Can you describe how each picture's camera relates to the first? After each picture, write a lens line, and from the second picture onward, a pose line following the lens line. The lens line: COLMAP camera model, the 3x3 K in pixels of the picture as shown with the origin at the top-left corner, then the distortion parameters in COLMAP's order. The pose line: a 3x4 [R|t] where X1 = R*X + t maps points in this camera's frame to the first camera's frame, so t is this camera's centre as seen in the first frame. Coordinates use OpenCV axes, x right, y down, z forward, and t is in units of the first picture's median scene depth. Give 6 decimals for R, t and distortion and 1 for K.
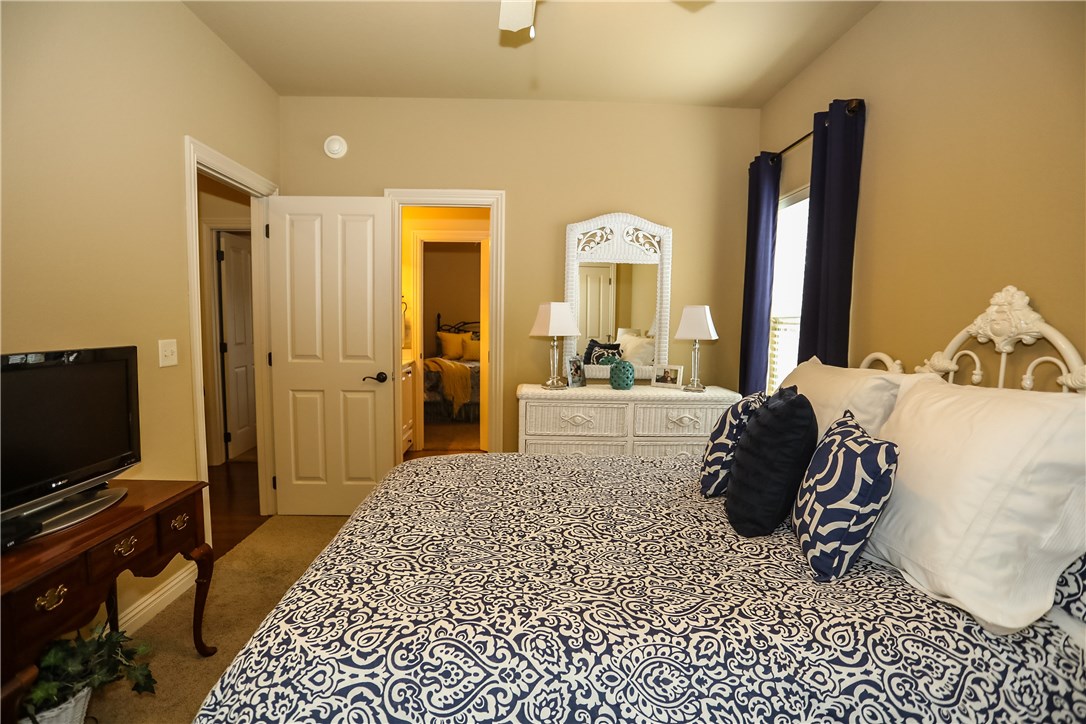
lens RADIAL K [[527.9, 0, 542.0], [0, 527.9, 367.4], [0, 0, 1]] dist [-0.065883, 0.025395]
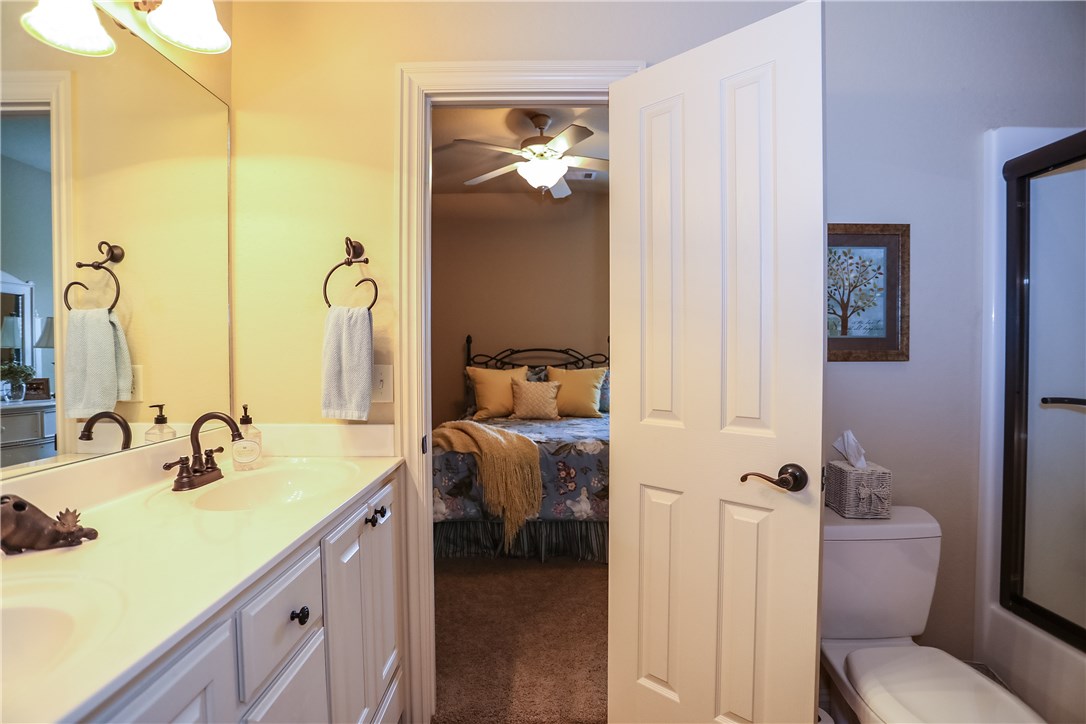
lens RADIAL K [[527.9, 0, 543.7], [0, 527.9, 362.4], [0, 0, 1]] dist [-0.065883, 0.025395]
pose [[0.998948, -0.017655, -0.042311, -0.111406], [0.014683, 0.997470, -0.069551, -0.038444], [0.043432, 0.068857, 0.996681, 0.531184]]
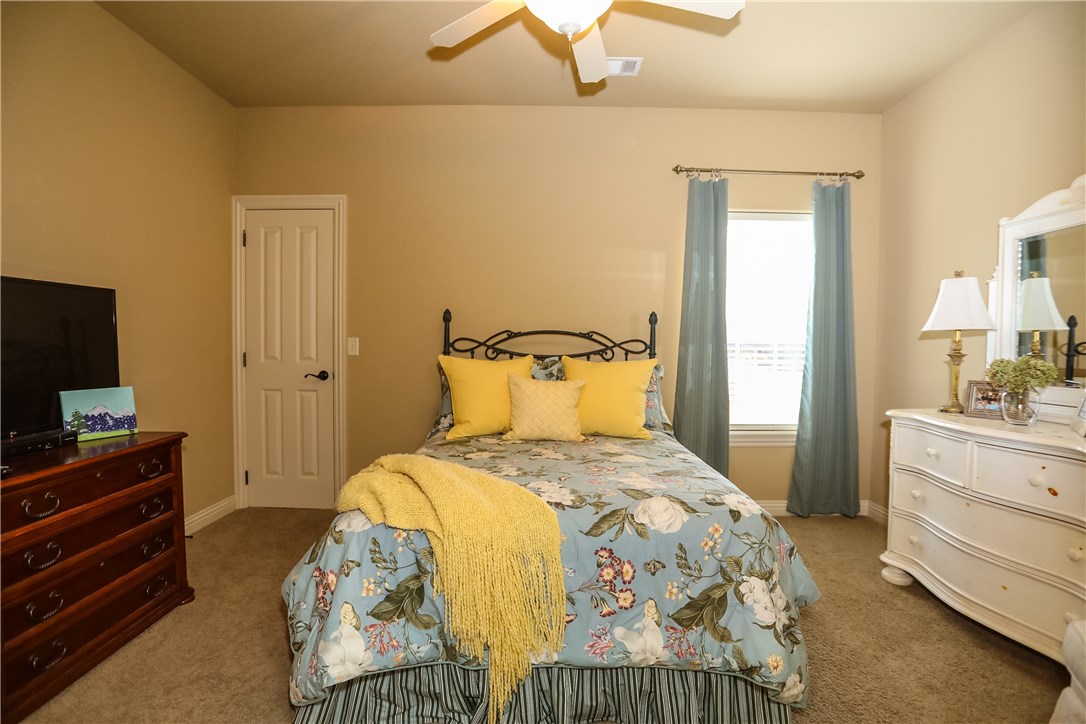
lens RADIAL K [[527.9, 0, 543.8], [0, 527.9, 364.8], [0, 0, 1]] dist [-0.065883, 0.025395]
pose [[0.999203, -0.001971, -0.039859, -0.134553], [0.000038, 0.998825, -0.048455, -0.052379], [0.039907, 0.048415, 0.998030, 0.768077]]
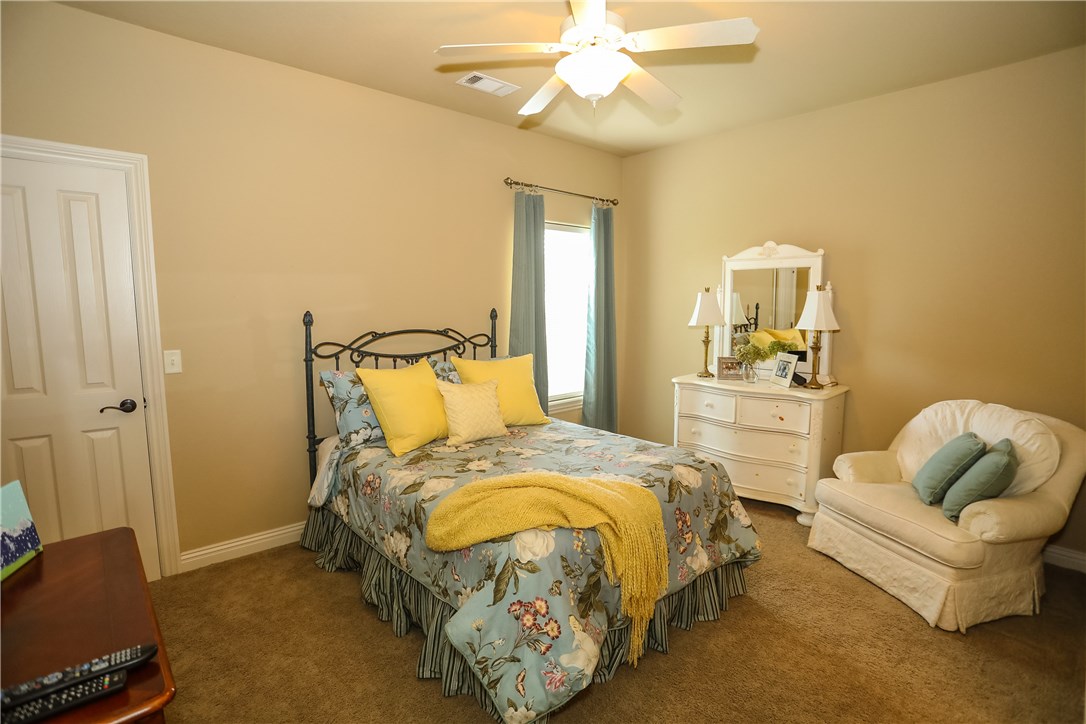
lens RADIAL K [[527.9, 0, 545.8], [0, 527.9, 366.1], [0, 0, 1]] dist [-0.065883, 0.025395]
pose [[0.765471, -0.092385, 0.636803, -0.381970], [0.068482, 0.995715, 0.062136, -0.098594], [-0.639815, -0.003954, 0.768518, 0.801581]]
